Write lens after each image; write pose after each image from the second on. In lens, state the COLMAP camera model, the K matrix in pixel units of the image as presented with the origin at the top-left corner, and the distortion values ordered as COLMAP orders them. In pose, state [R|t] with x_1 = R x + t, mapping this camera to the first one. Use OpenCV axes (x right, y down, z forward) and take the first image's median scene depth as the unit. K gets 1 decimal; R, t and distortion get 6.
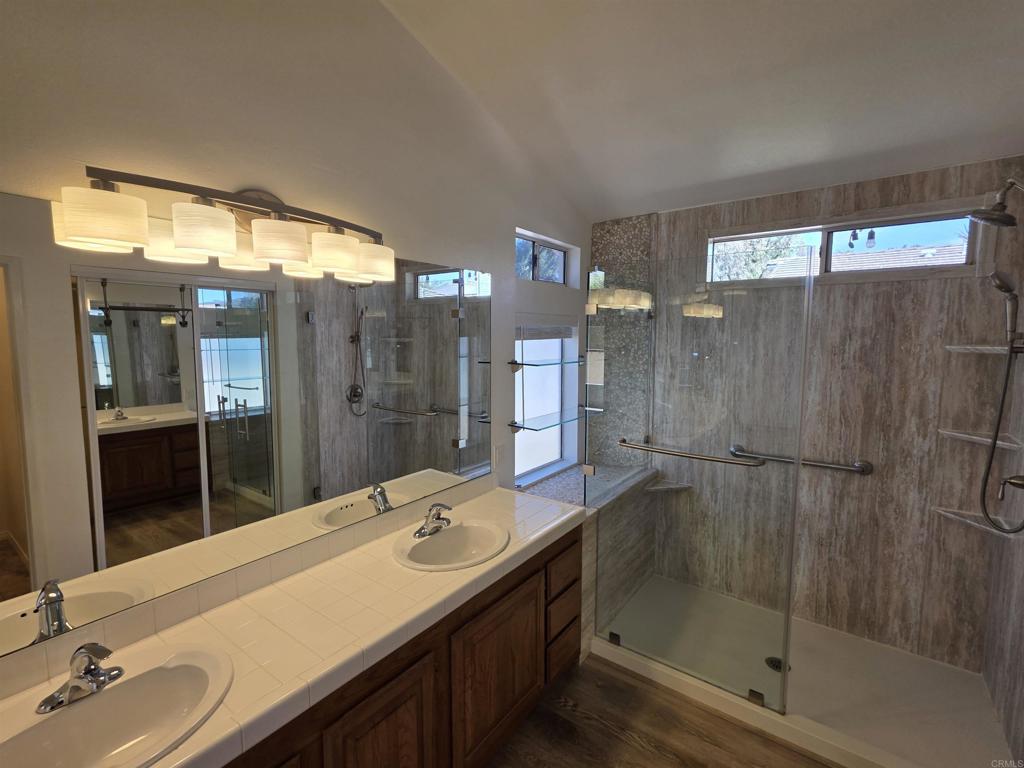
lens RADIAL K [[466.0, 0, 505.9], [0, 466.0, 381.9], [0, 0, 1]] dist [0.000866, 0.000851]
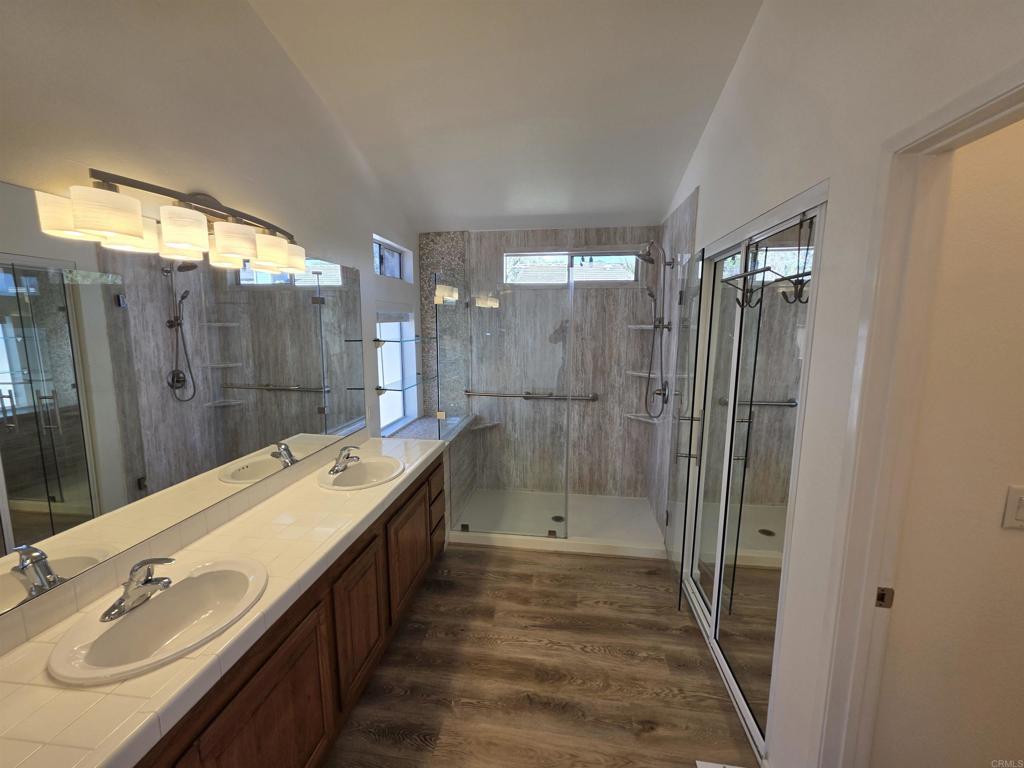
lens RADIAL K [[412.3, 0, 505.9], [0, 412.3, 382.2], [0, 0, 1]] dist [-0.001881, -0.000031]
pose [[0.880777, -0.068068, 0.468614, -0.219330], [0.047100, 0.997300, 0.056337, 0.027136], [-0.471184, -0.027549, 0.881605, -0.179710]]
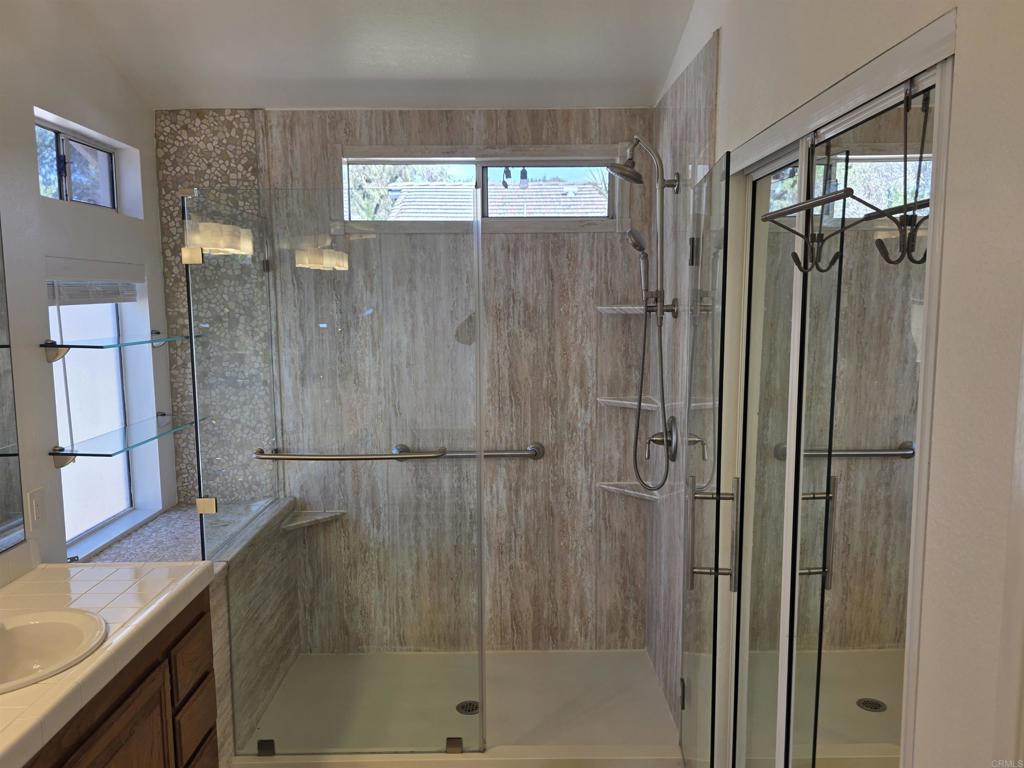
lens RADIAL K [[807.8, 0, 504.7], [0, 807.8, 401.3], [0, 0, 1]] dist [0.098976, -0.168189]
pose [[0.798234, -0.082183, 0.596715, -0.150276], [0.067189, 0.996615, 0.047381, 0.018347], [-0.598589, 0.002272, 0.801053, -0.148065]]
